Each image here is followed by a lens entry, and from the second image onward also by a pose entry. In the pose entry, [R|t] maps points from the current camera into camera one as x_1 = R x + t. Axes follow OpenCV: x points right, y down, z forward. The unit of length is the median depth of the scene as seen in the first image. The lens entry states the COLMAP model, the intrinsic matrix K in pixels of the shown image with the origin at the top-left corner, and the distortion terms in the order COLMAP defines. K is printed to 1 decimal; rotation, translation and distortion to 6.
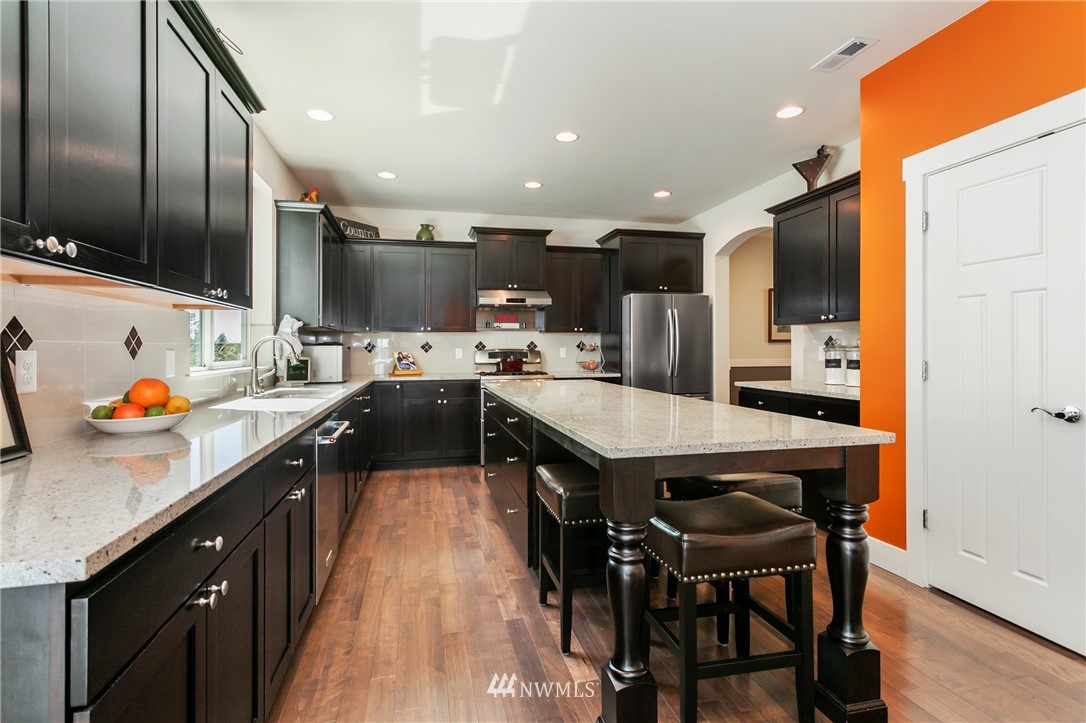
lens RADIAL K [[533.1, 0, 538.6], [0, 533.1, 349.7], [0, 0, 1]] dist [0.005896, 0.000805]
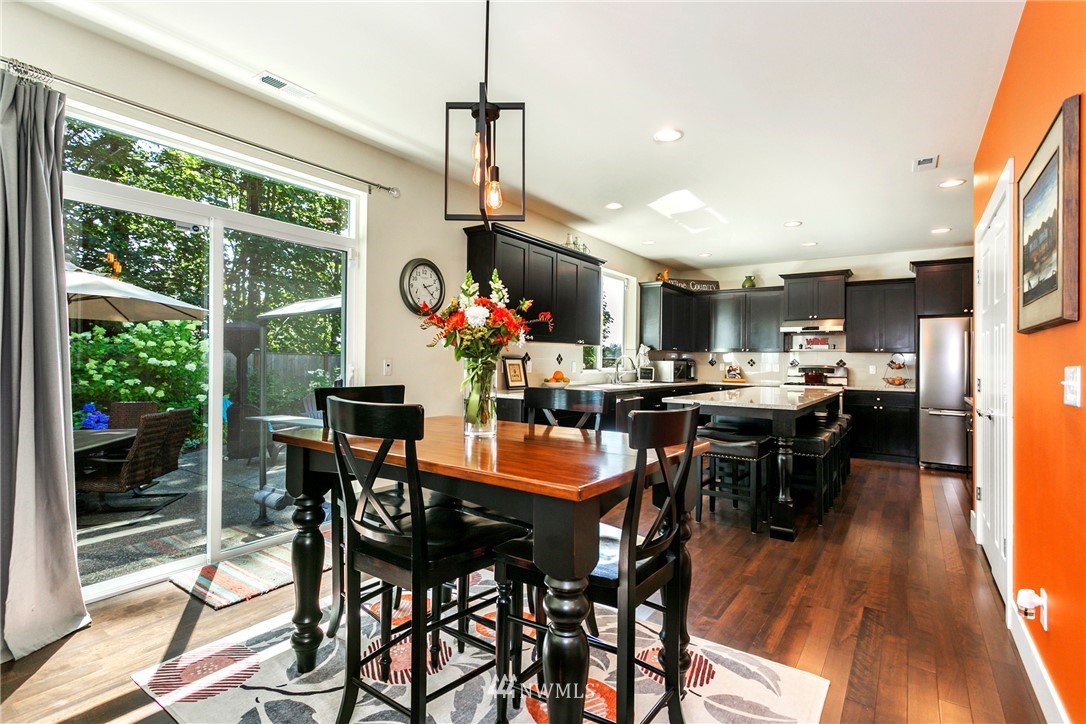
lens RADIAL K [[533.1, 0, 529.6], [0, 533.1, 345.1], [0, 0, 1]] dist [0.005896, 0.000805]
pose [[0.659328, -0.008885, -0.751803, 0.469186], [-0.018533, 0.999434, -0.028065, -0.001552], [0.751627, 0.032438, 0.658790, -0.368288]]
